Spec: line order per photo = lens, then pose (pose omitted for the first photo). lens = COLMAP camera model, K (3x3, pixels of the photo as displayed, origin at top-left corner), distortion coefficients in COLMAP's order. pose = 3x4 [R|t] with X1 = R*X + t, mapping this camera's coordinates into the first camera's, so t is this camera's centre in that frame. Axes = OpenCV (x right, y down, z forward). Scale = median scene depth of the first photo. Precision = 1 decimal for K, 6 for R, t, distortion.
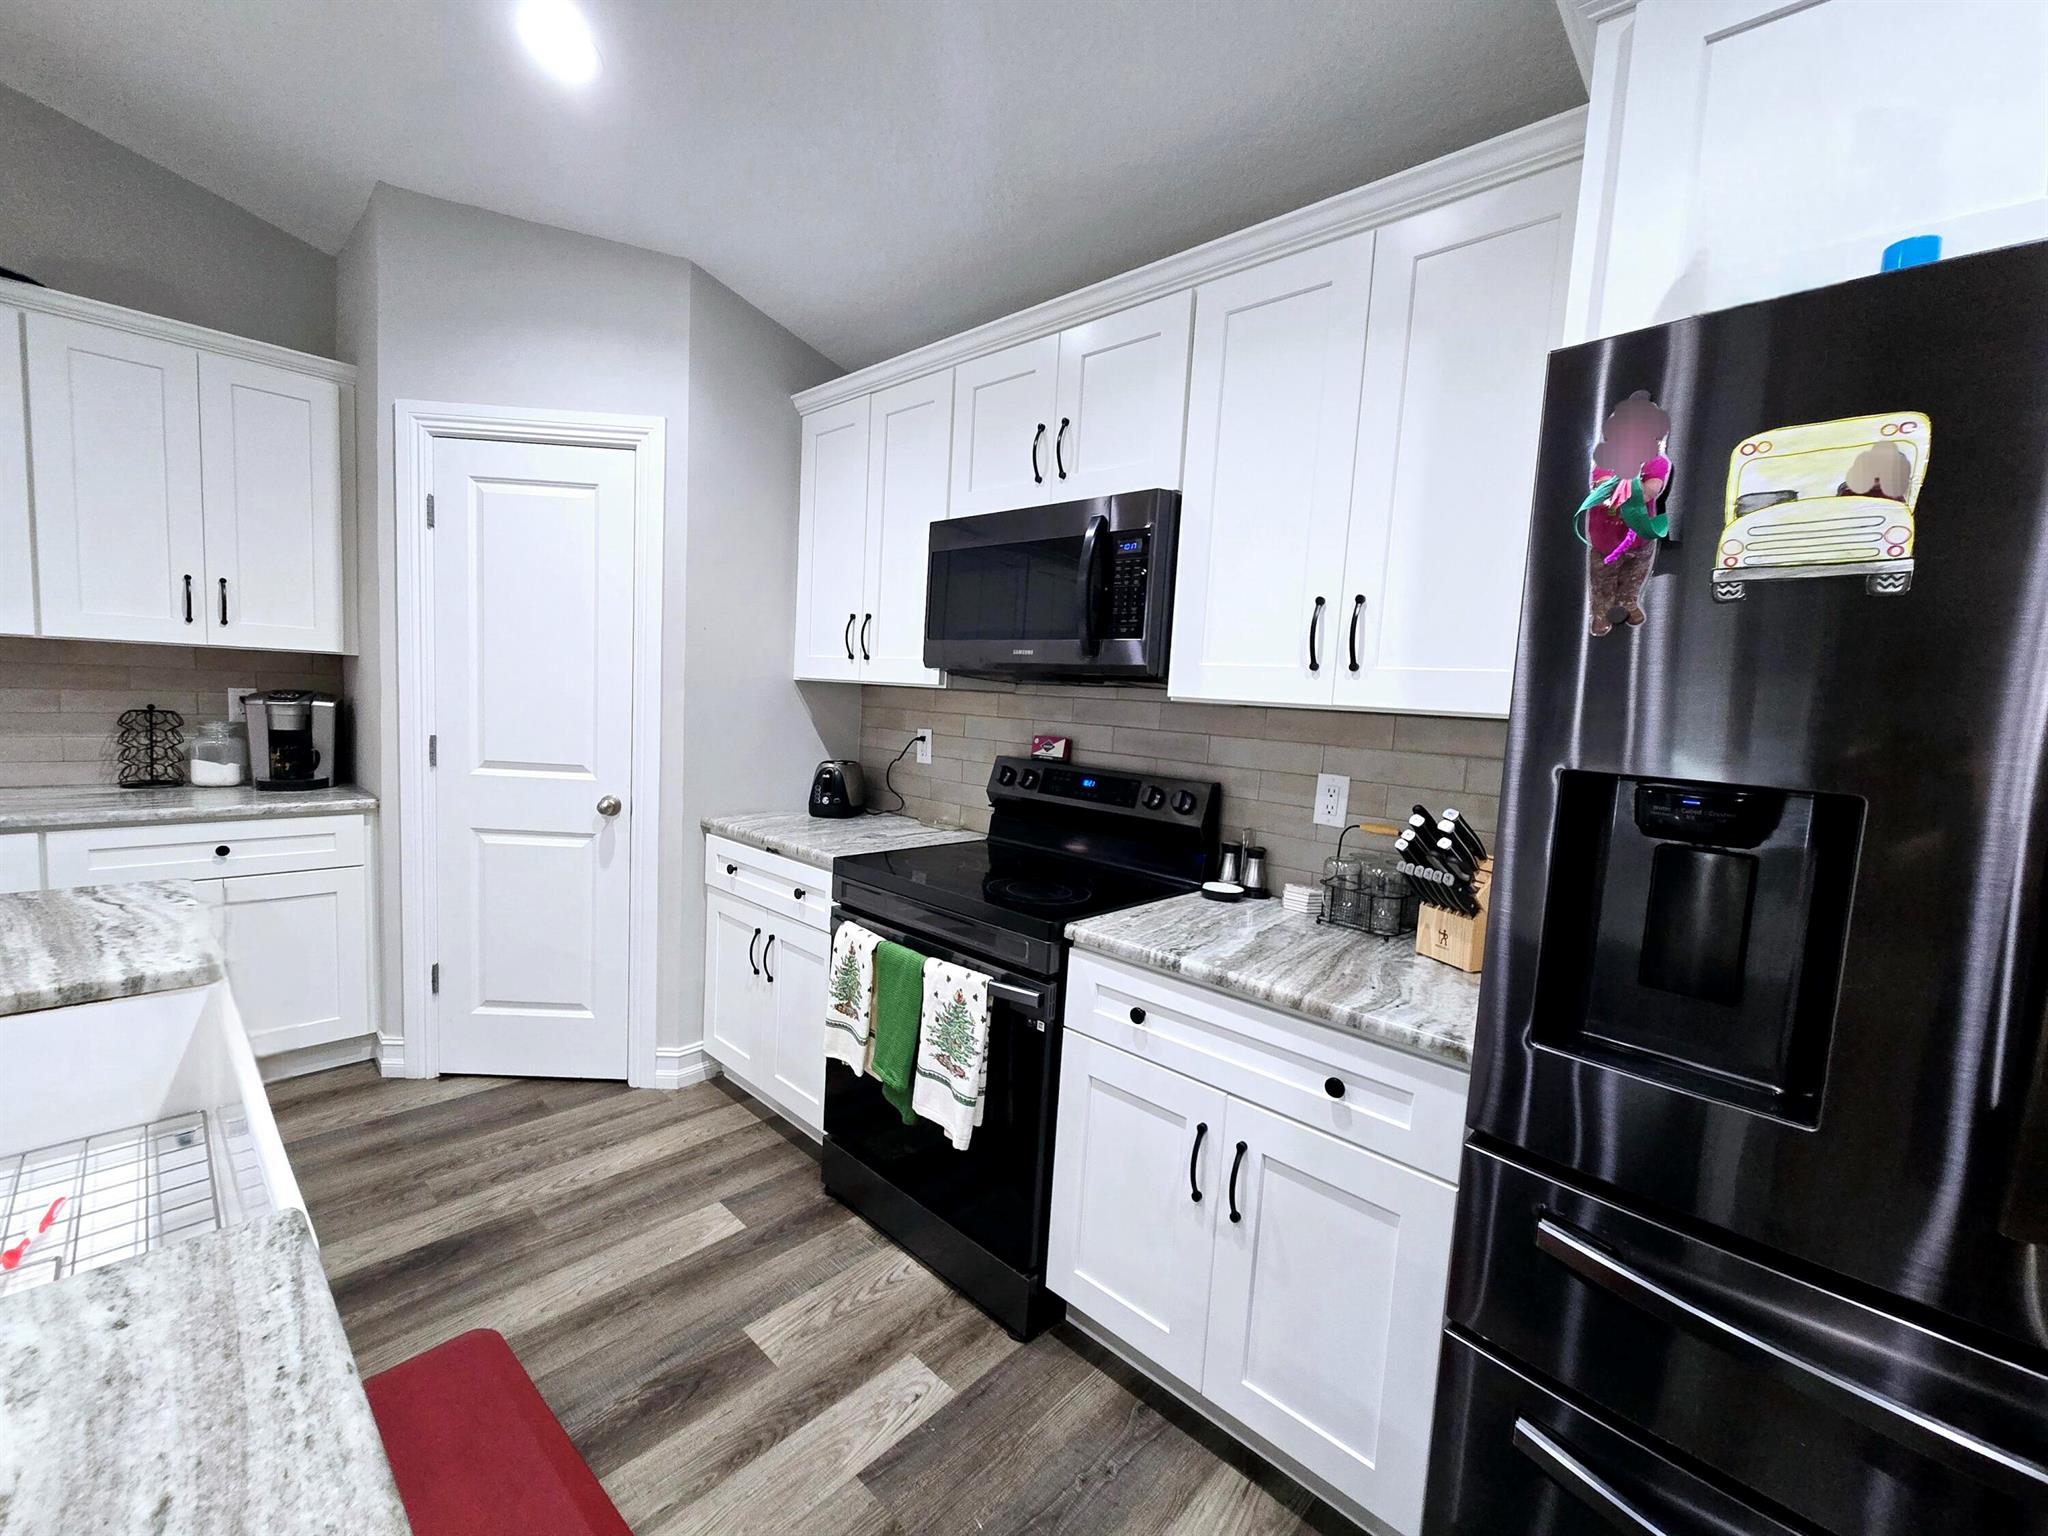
lens RADIAL K [[839.3, 0, 1014.4], [0, 839.3, 772.0], [0, 0, 1]] dist [-0.007386, 0.000686]
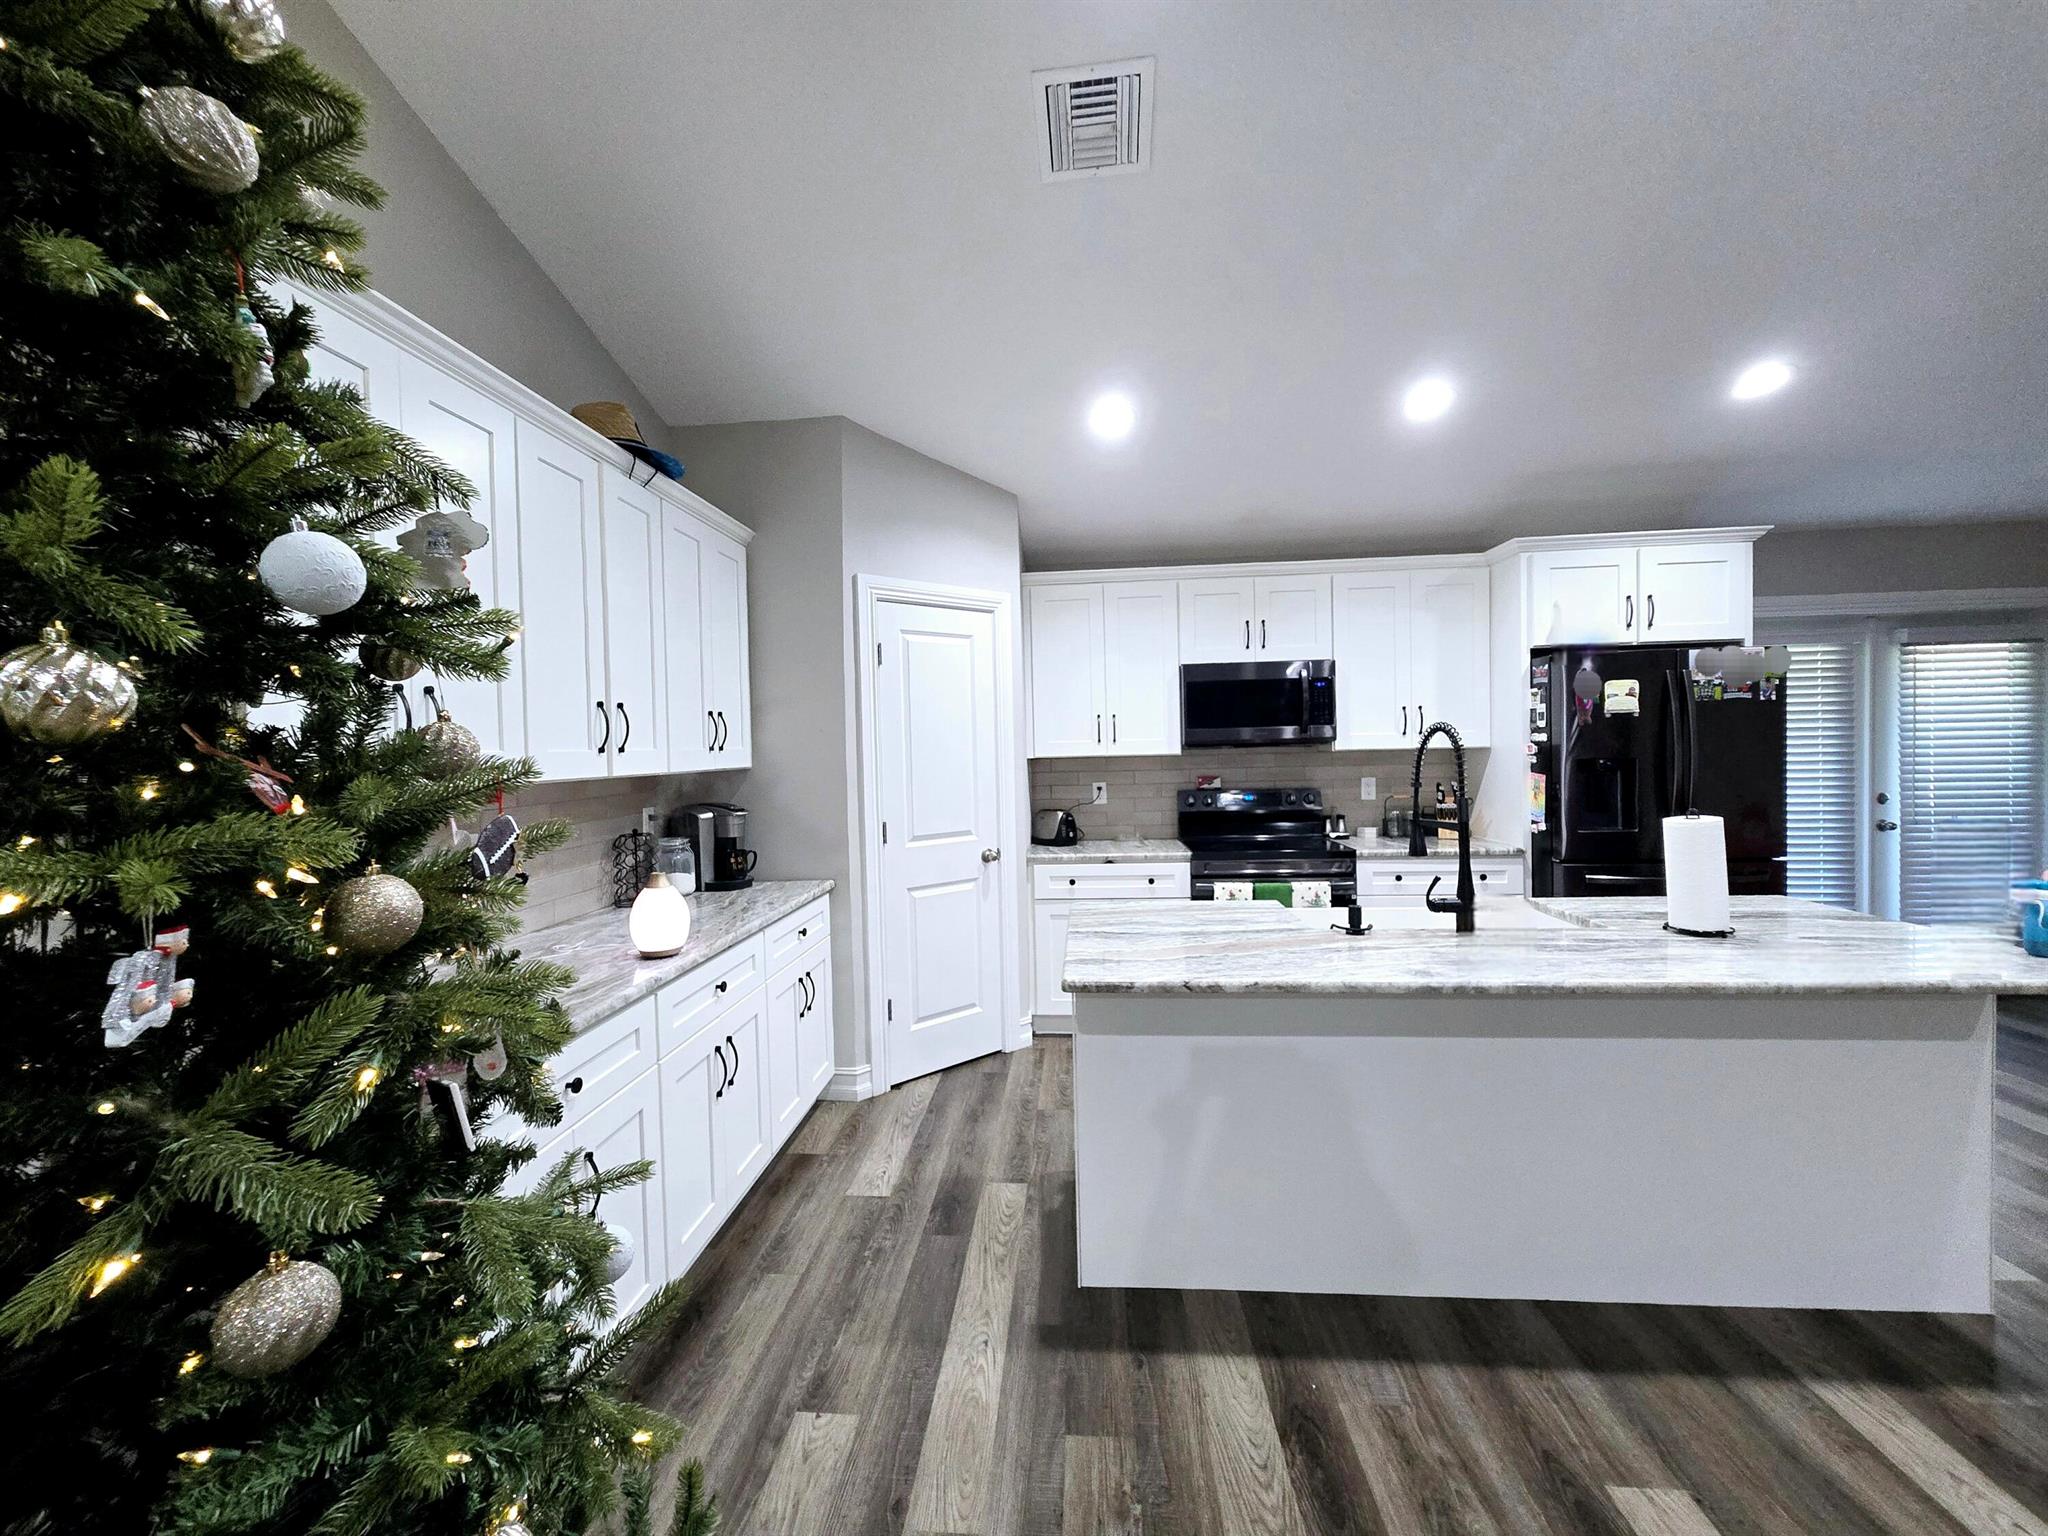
lens RADIAL K [[839.3, 0, 1014.4], [0, 839.3, 772.0], [0, 0, 1]] dist [-0.007386, 0.000686]
pose [[0.785164, -0.092343, 0.612364, -1.614751], [0.126105, 0.991943, -0.012107, -0.096507], [-0.606312, 0.086728, 0.790483, -0.214782]]
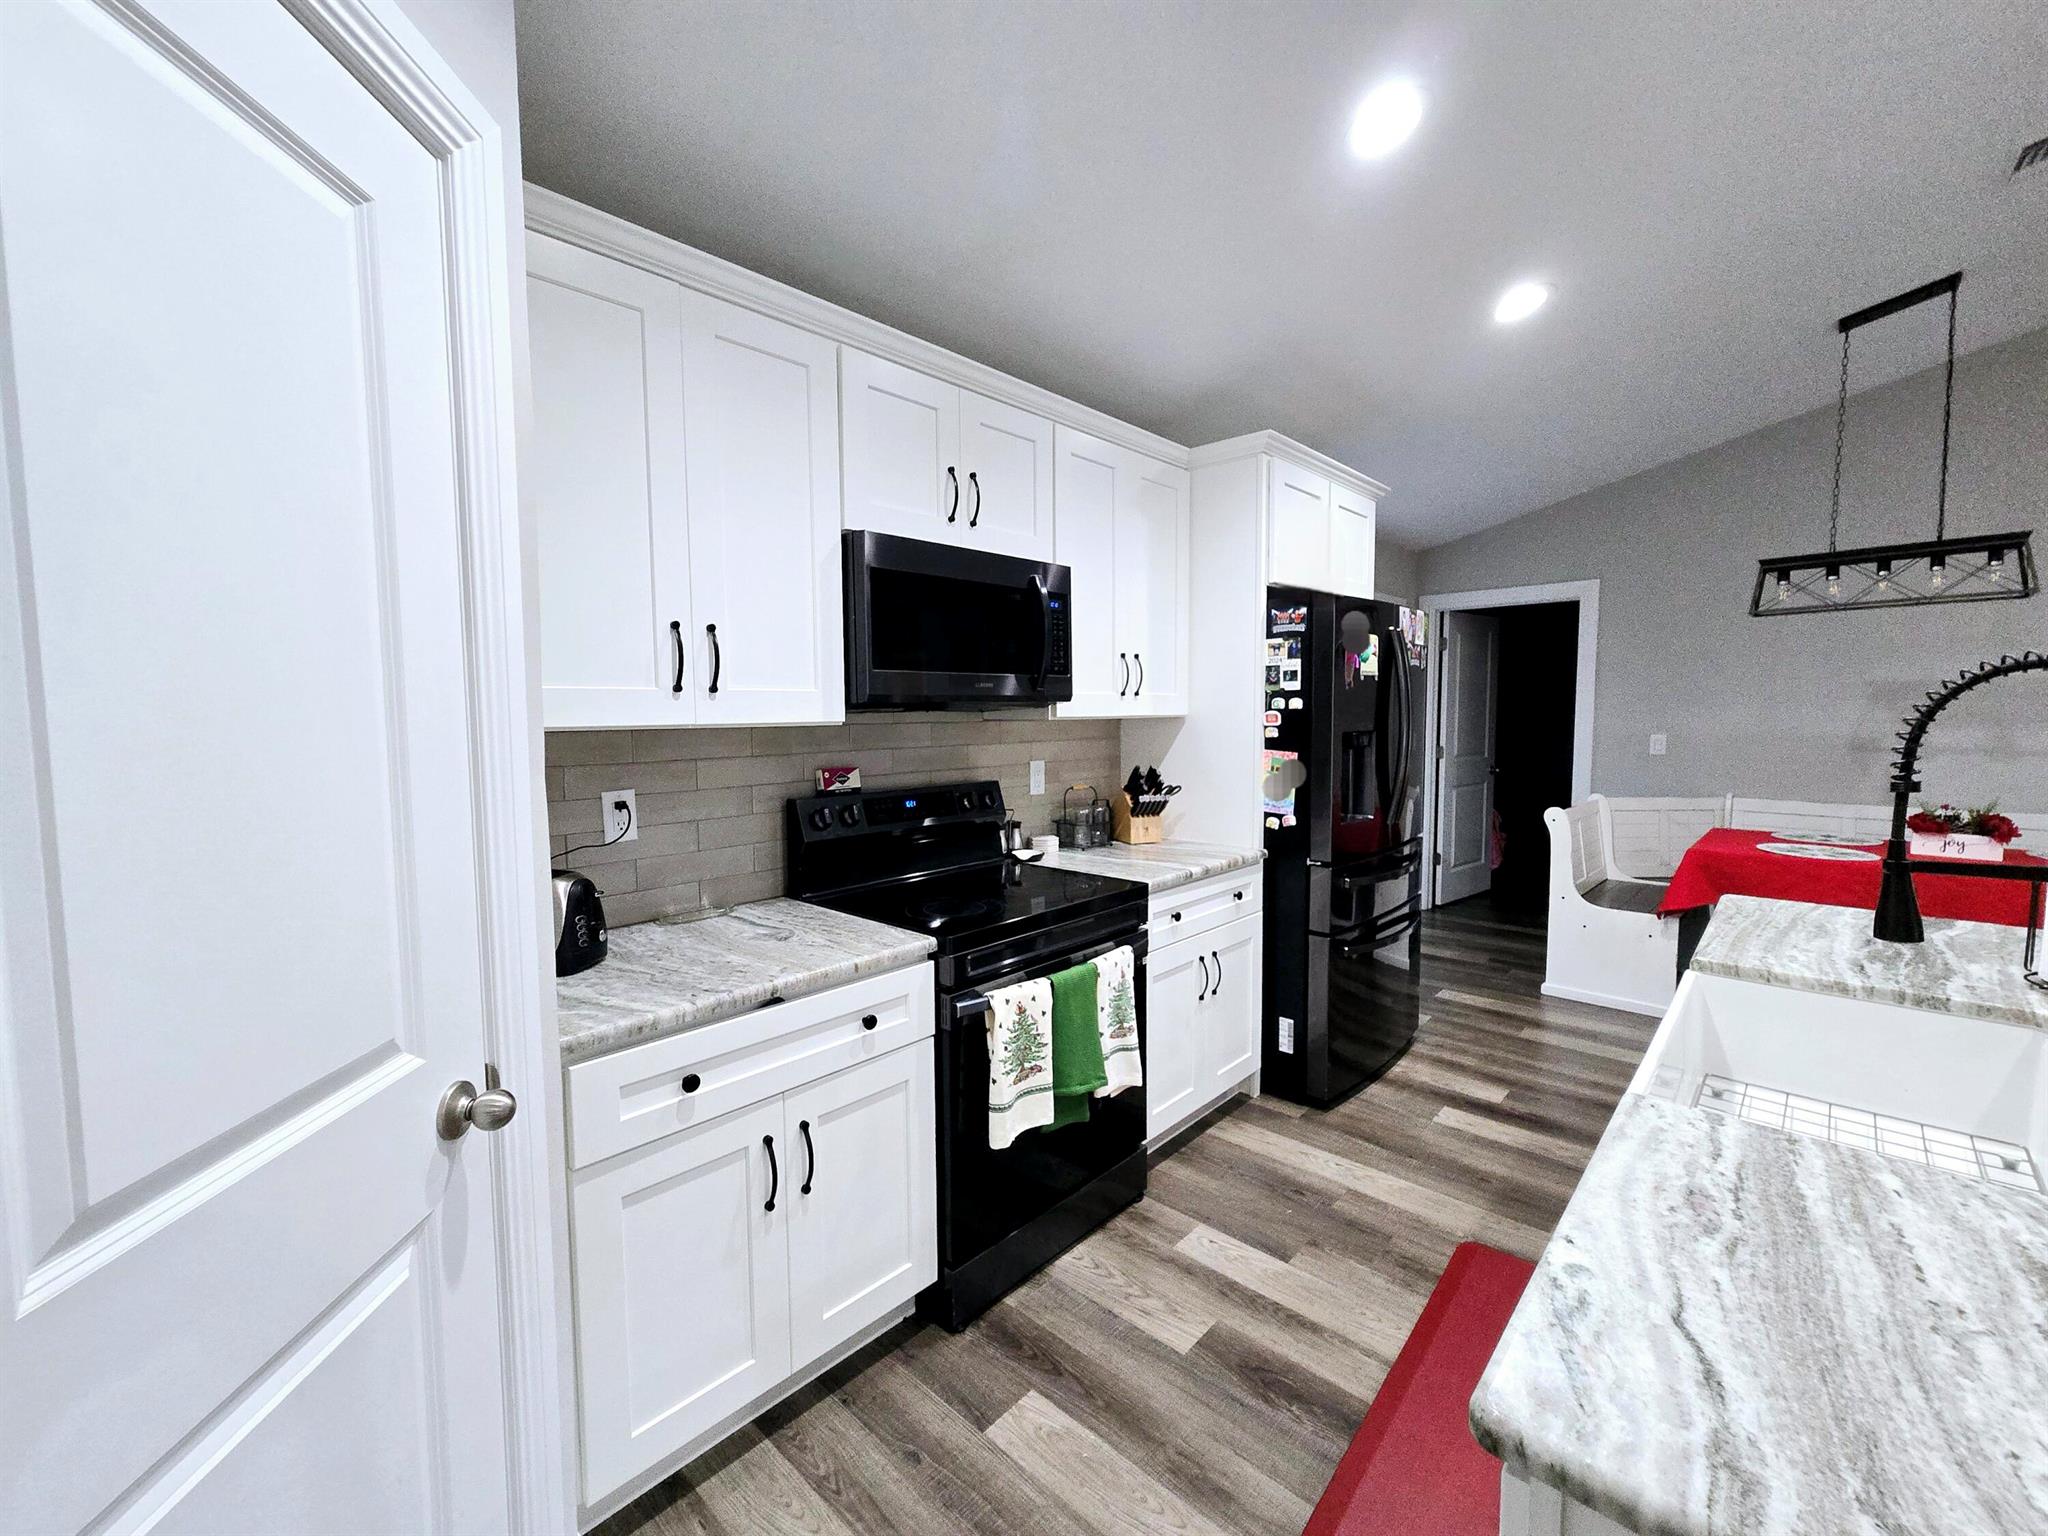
lens RADIAL K [[839.4, 0, 1010.6], [0, 839.4, 772.1], [0, 0, 1]] dist [-0.000475, -0.000050]
pose [[0.012313, -0.133437, 0.990981, -1.018947], [0.101540, 0.986100, 0.131518, -0.163056], [-0.994755, 0.099005, 0.025691, 0.902237]]
